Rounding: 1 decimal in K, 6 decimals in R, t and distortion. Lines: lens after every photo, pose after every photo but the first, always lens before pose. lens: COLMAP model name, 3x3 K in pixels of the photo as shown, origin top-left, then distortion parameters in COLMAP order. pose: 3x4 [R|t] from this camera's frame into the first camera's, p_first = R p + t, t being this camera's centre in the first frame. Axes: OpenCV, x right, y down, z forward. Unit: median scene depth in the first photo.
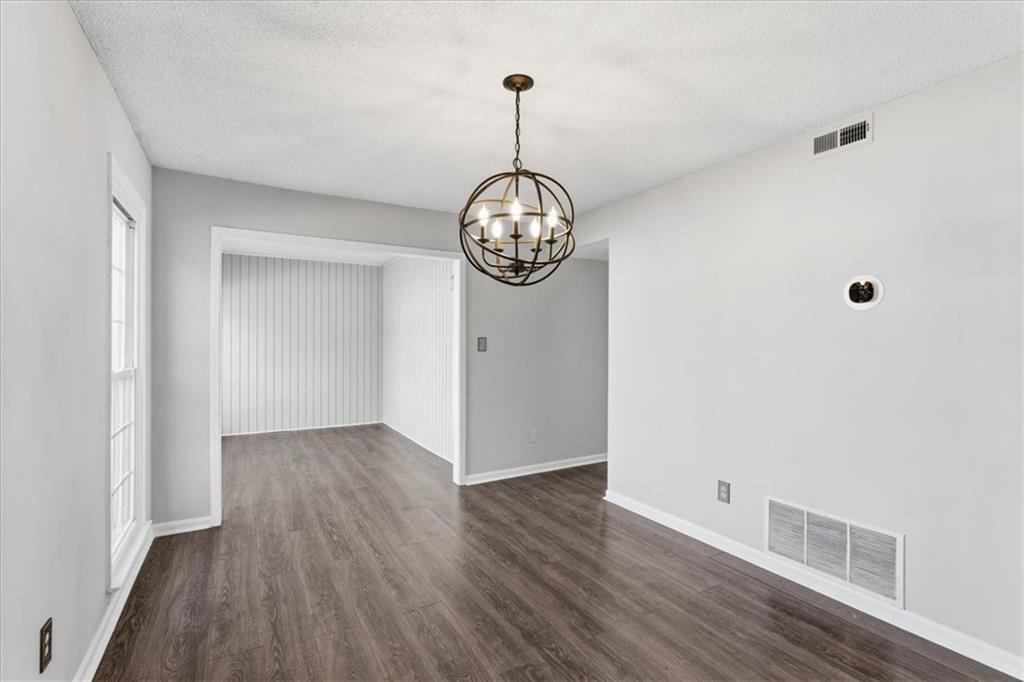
lens RADIAL K [[464.5, 0, 509.0], [0, 464.5, 341.0], [0, 0, 1]] dist [0.002429, -0.001104]
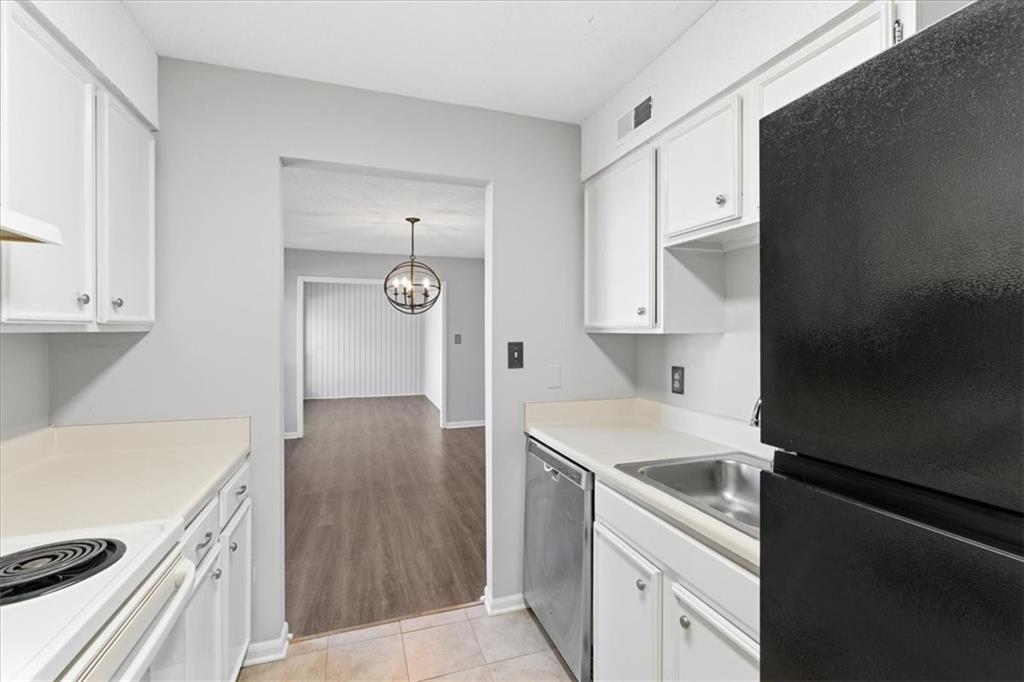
lens RADIAL K [[464.5, 0, 511.1], [0, 464.5, 335.0], [0, 0, 1]] dist [0.002429, -0.001104]
pose [[0.979010, -0.000241, -0.203810, 0.573388], [0.002204, 0.999953, 0.009406, -0.027626], [0.203798, -0.009658, 0.978965, -0.642335]]
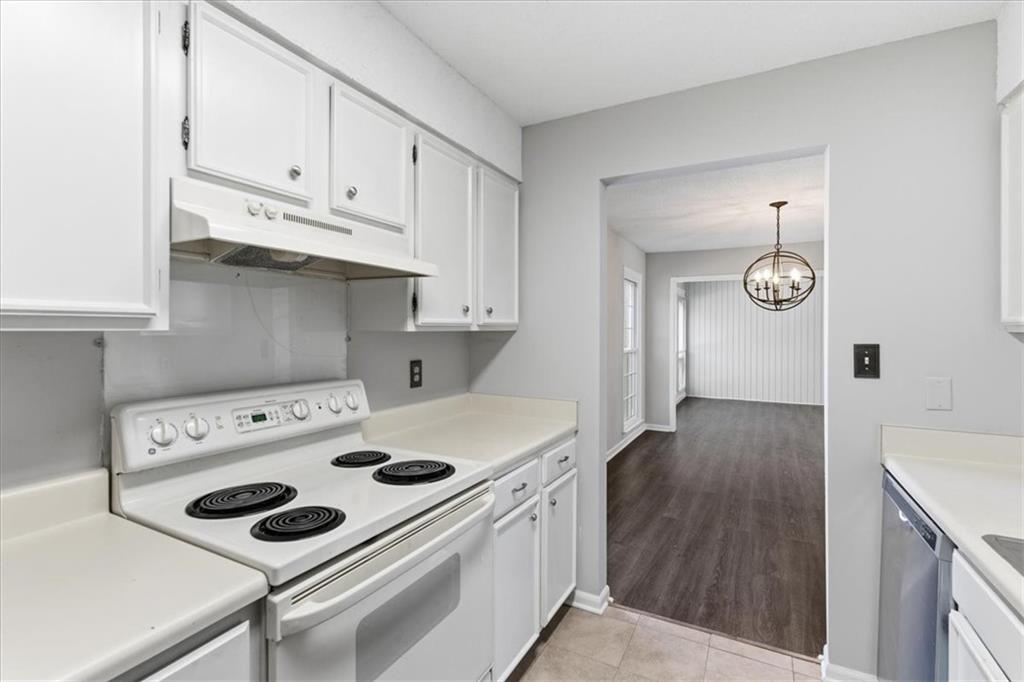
lens RADIAL K [[464.5, 0, 507.9], [0, 464.5, 332.7], [0, 0, 1]] dist [0.002429, -0.001104]
pose [[0.511778, 0.002032, -0.859115, 0.690990], [0.003515, 0.999984, 0.004460, -0.027235], [0.859110, -0.005303, 0.511763, -0.585175]]
